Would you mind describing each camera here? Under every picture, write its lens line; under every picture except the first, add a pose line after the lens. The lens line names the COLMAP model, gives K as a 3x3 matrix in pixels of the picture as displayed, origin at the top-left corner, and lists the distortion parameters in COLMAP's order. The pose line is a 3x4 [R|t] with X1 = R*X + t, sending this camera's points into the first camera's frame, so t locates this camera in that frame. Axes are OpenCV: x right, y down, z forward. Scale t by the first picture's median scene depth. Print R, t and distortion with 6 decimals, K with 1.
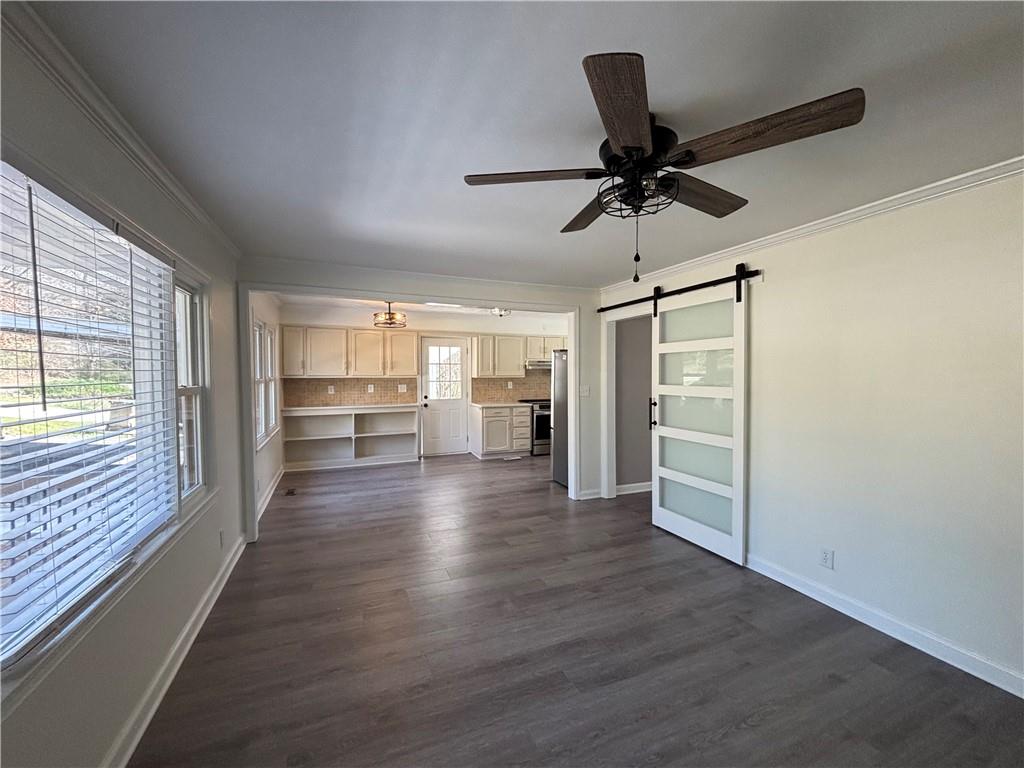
lens RADIAL K [[414.2, 0, 510.7], [0, 414.2, 382.6], [0, 0, 1]] dist [0.001761, -0.000201]
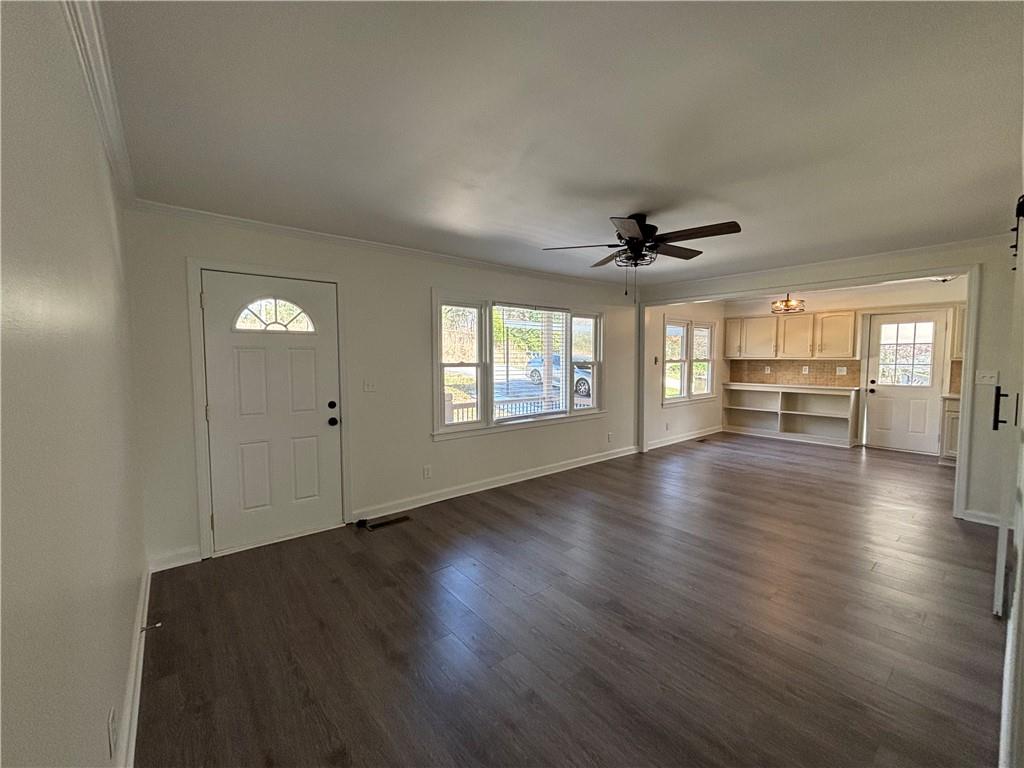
lens RADIAL K [[414.2, 0, 510.7], [0, 414.2, 382.6], [0, 0, 1]] dist [0.001761, -0.000201]
pose [[0.288513, 0.058565, -0.955683, 0.734684], [-0.020976, 0.998275, 0.054843, 0.007129], [0.957246, 0.004223, 0.289243, -0.028837]]
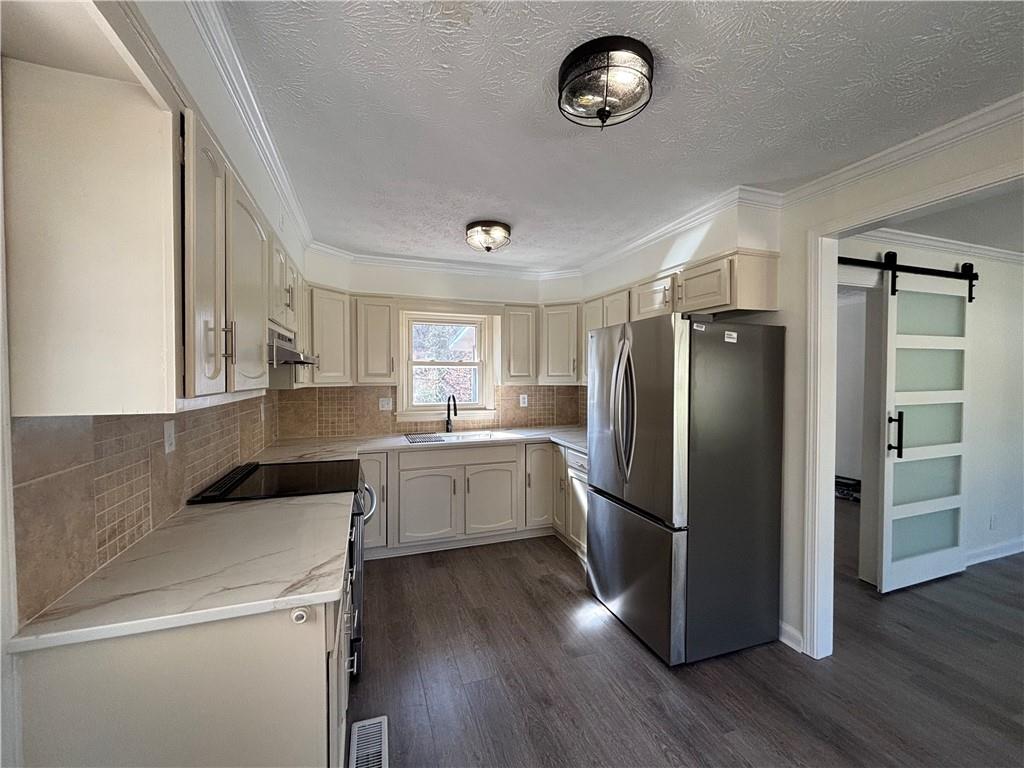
lens RADIAL K [[414.2, 0, 510.7], [0, 414.2, 382.6], [0, 0, 1]] dist [0.001761, -0.000201]
pose [[0.054608, -0.013482, 0.998417, -0.360005], [0.024032, 0.999637, 0.012184, -0.033920], [-0.998219, 0.023328, 0.054912, 1.516860]]
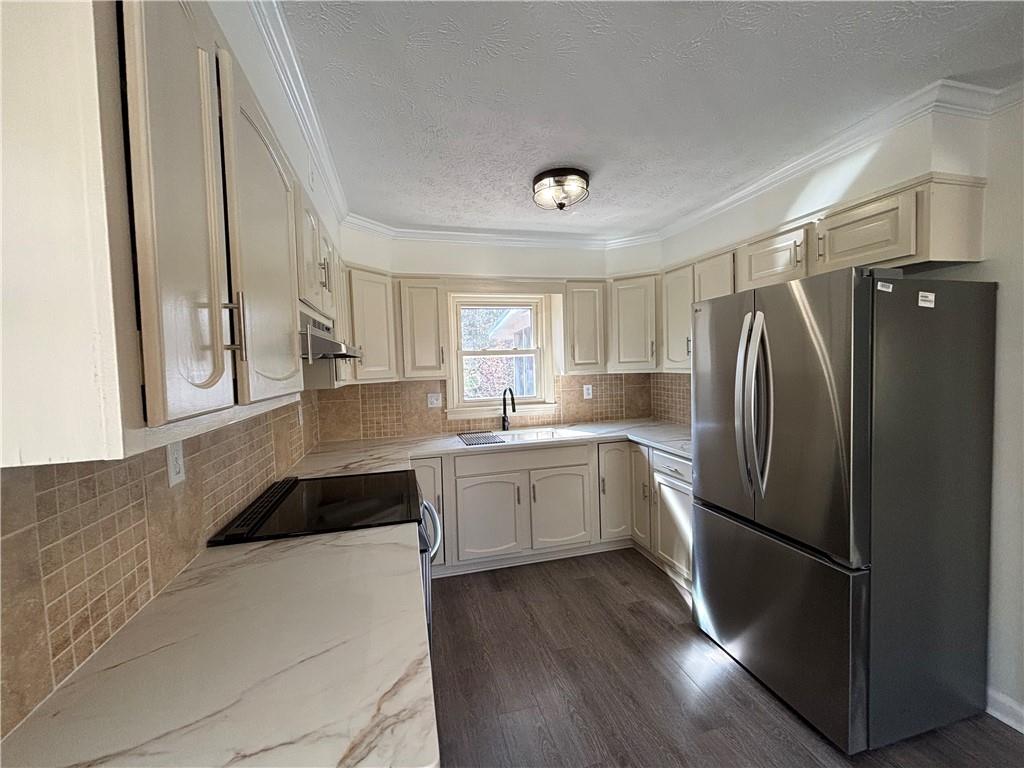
lens RADIAL K [[414.2, 0, 510.7], [0, 414.2, 382.6], [0, 0, 1]] dist [0.001761, -0.000201]
pose [[0.128999, -0.044755, 0.990634, -0.244214], [0.055378, 0.997747, 0.037865, -0.038948], [-0.990097, 0.049975, 0.131187, 1.588099]]
